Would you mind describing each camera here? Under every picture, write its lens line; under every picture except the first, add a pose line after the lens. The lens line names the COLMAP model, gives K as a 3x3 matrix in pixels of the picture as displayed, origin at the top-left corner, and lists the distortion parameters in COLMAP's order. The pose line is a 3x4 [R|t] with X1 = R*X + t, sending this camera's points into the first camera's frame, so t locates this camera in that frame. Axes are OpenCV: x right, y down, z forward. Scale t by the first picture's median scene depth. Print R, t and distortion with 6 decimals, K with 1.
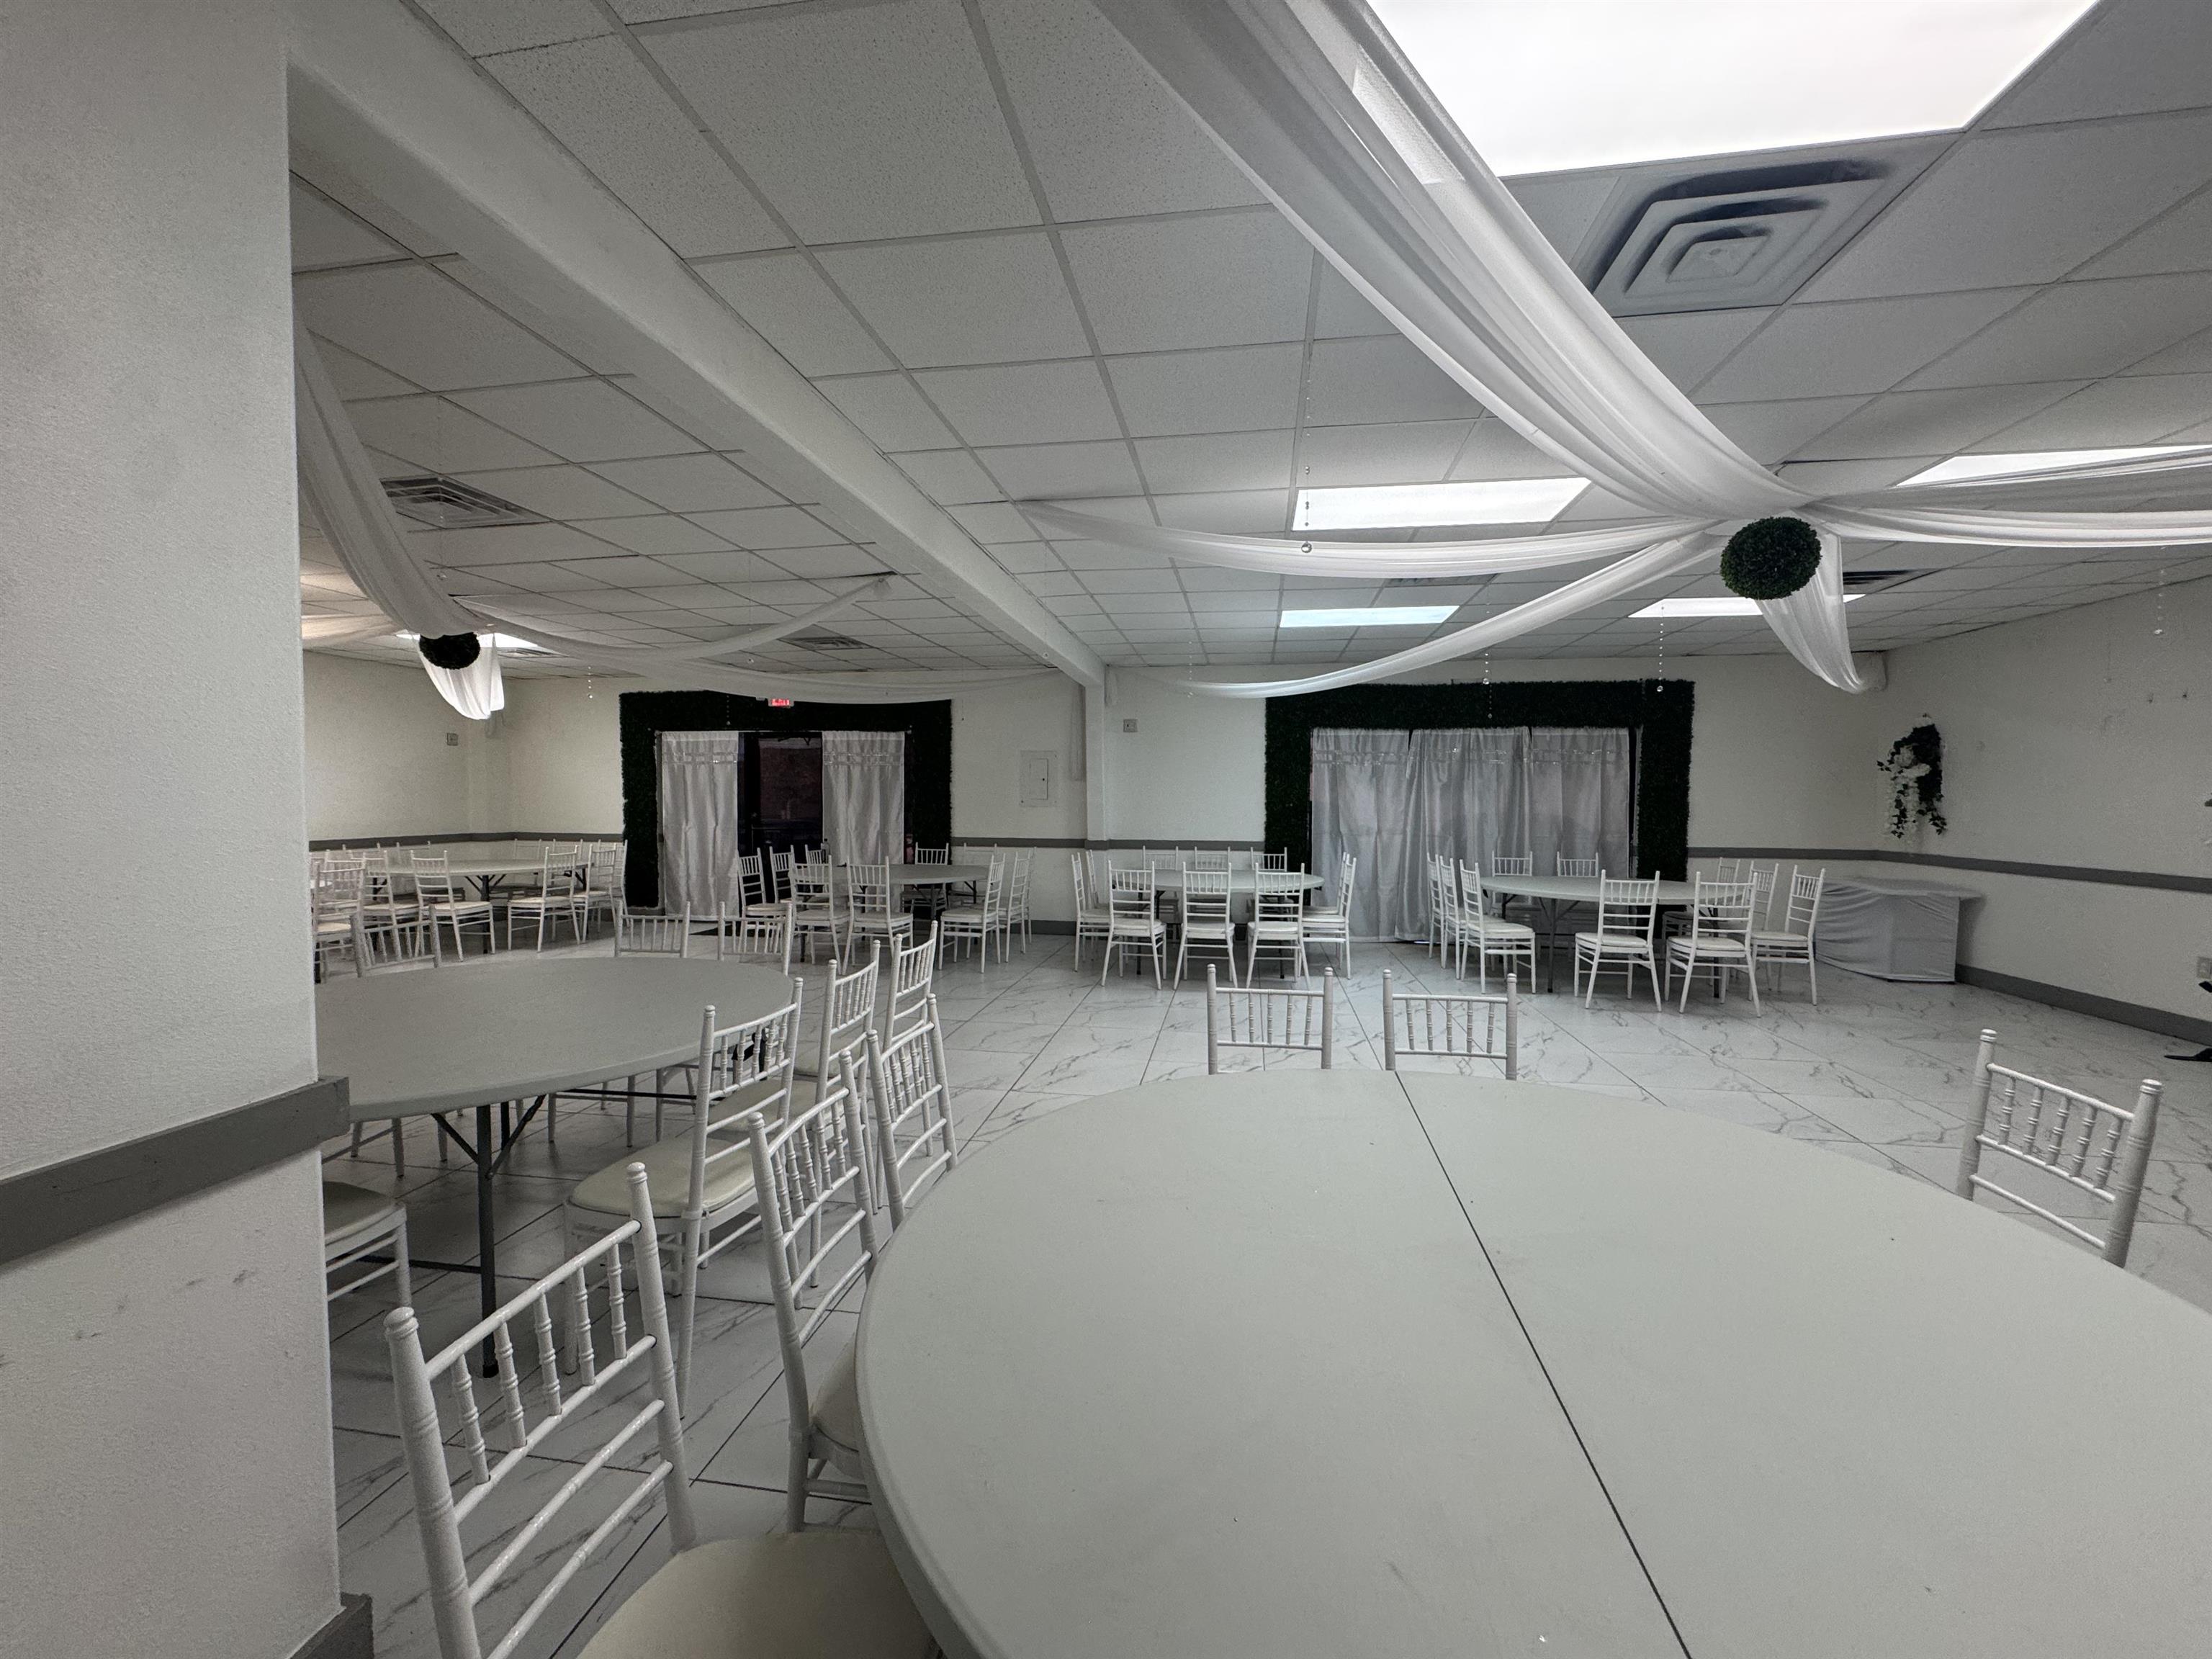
lens RADIAL K [[882.2, 0, 1100.0], [0, 882.2, 825.3], [0, 0, 1]] dist [-0.004760, 0.001471]
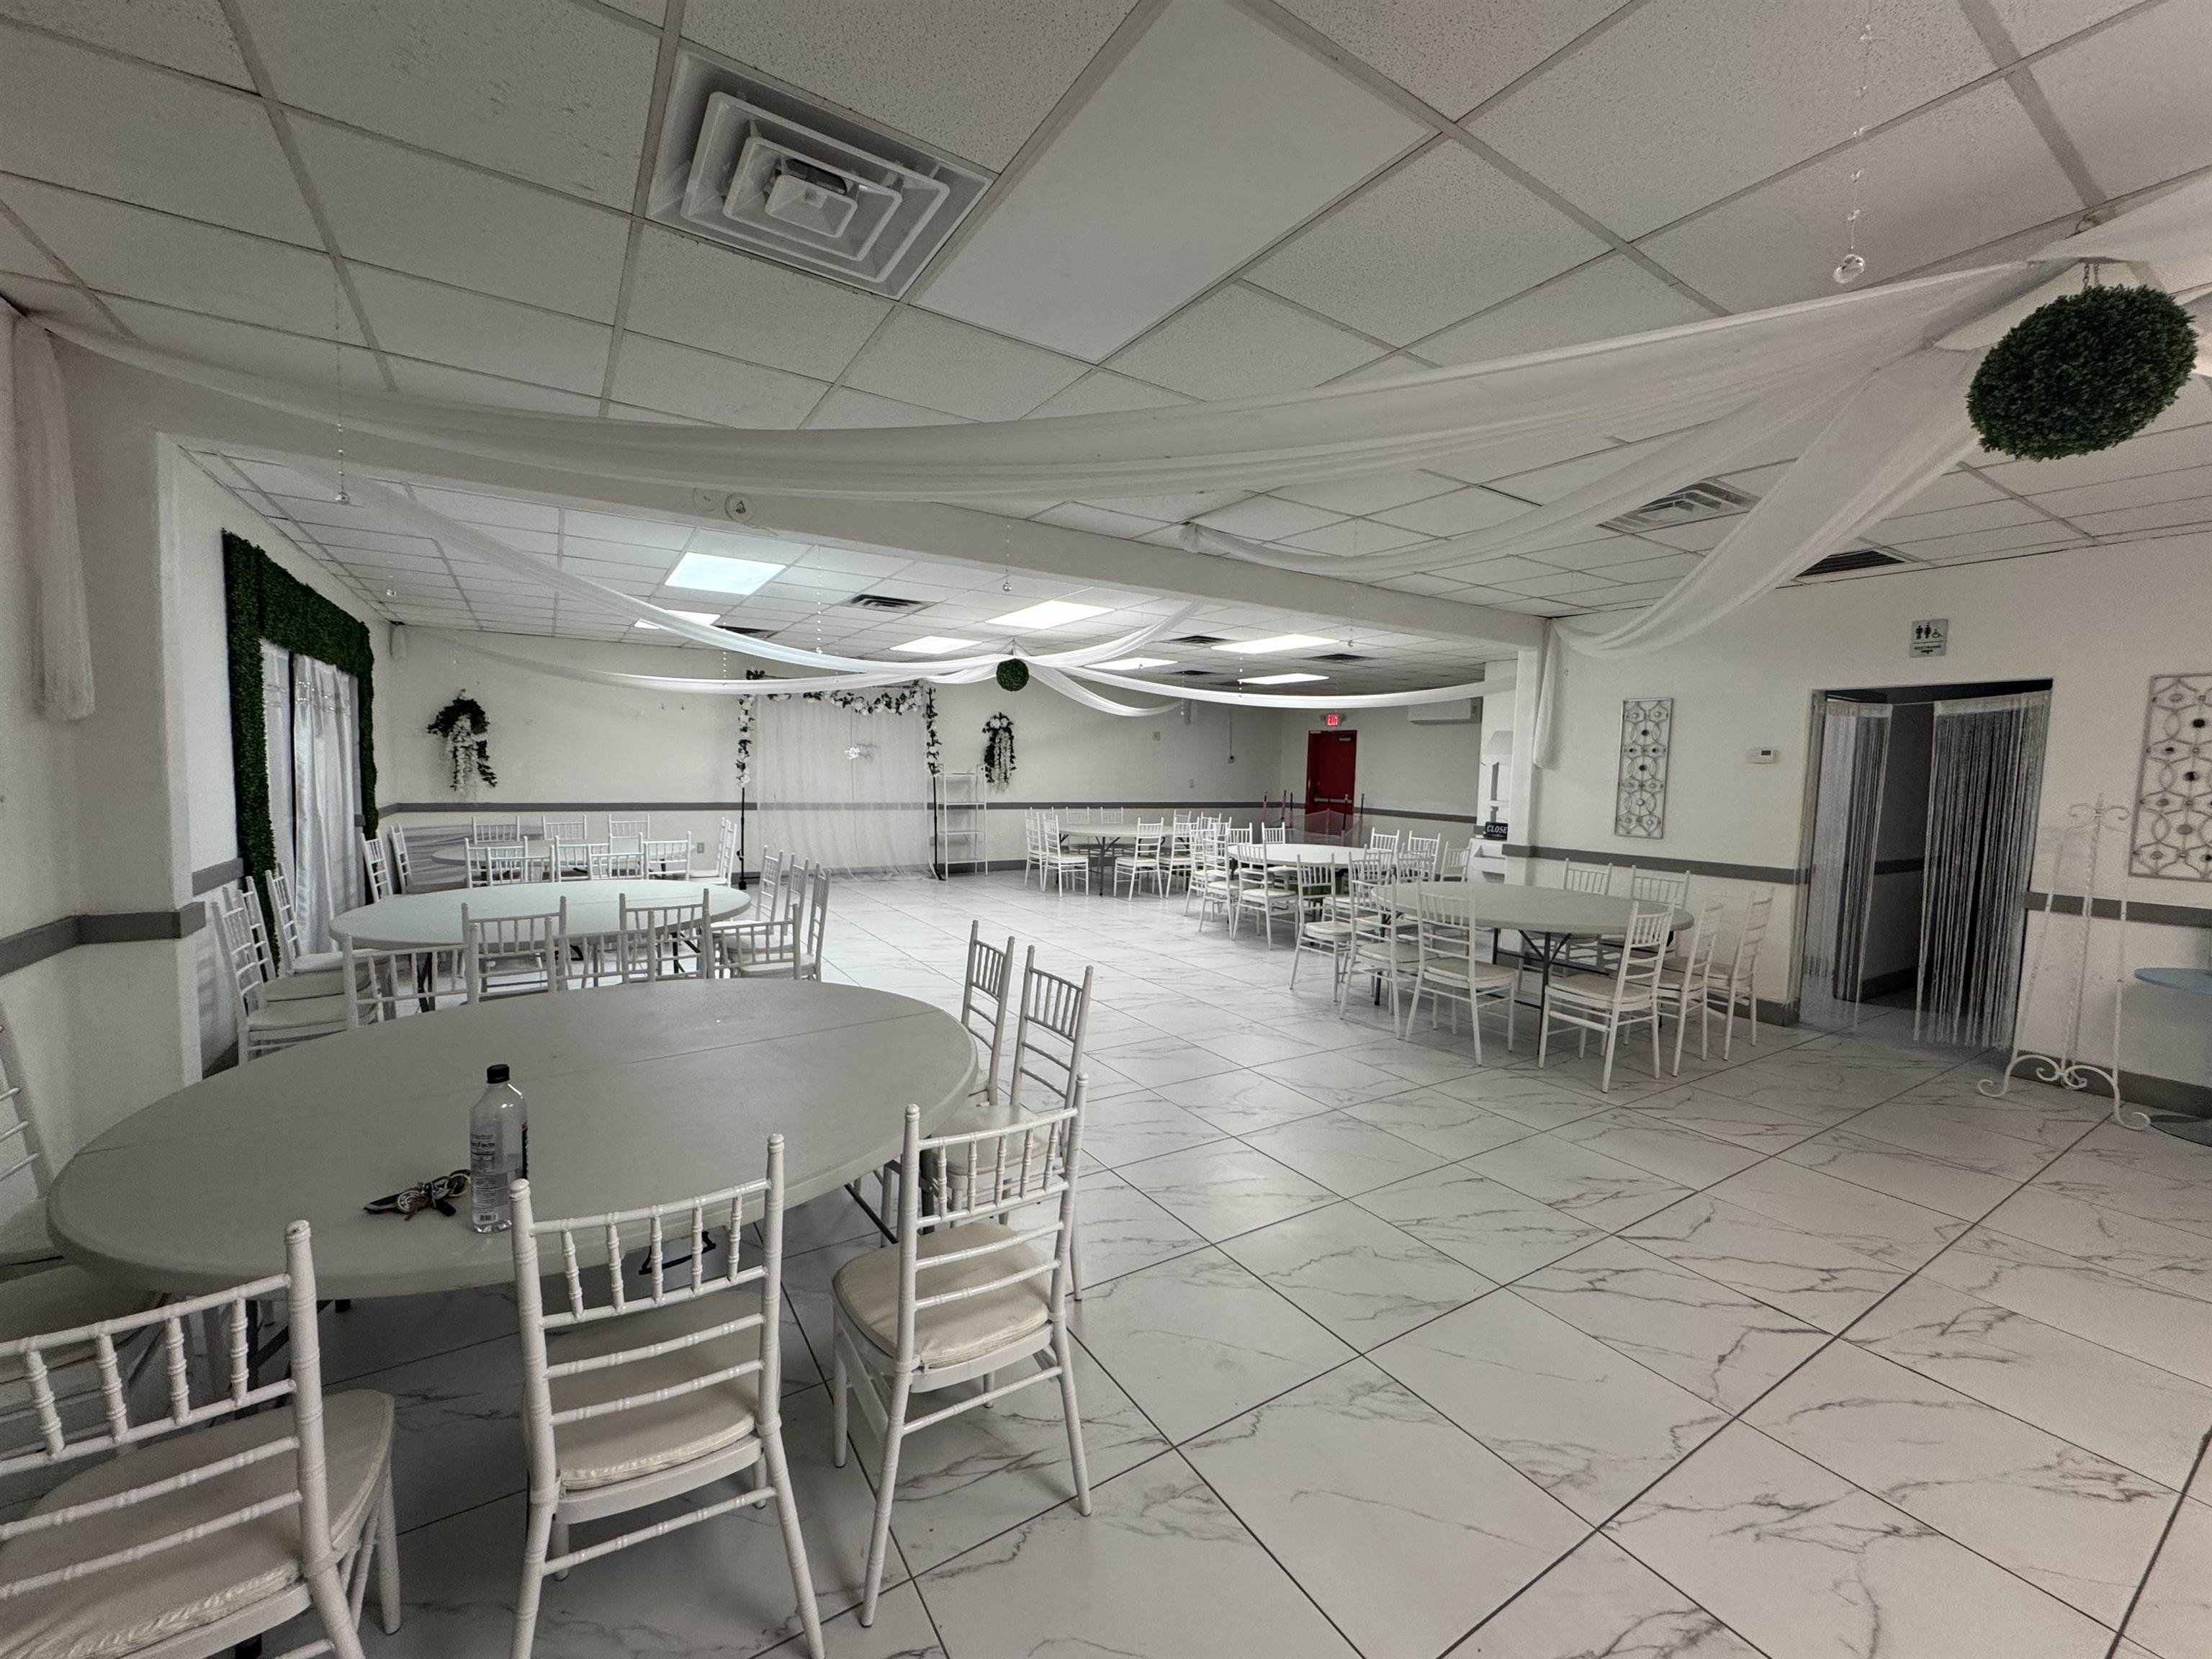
lens RADIAL K [[882.2, 0, 1105.1], [0, 882.2, 831.9], [0, 0, 1]] dist [-0.004760, 0.001471]
pose [[-0.665821, -0.078187, 0.742003, -0.504933], [-0.005174, 0.994954, 0.100199, -0.048346], [-0.746093, 0.062875, -0.662866, 0.993749]]
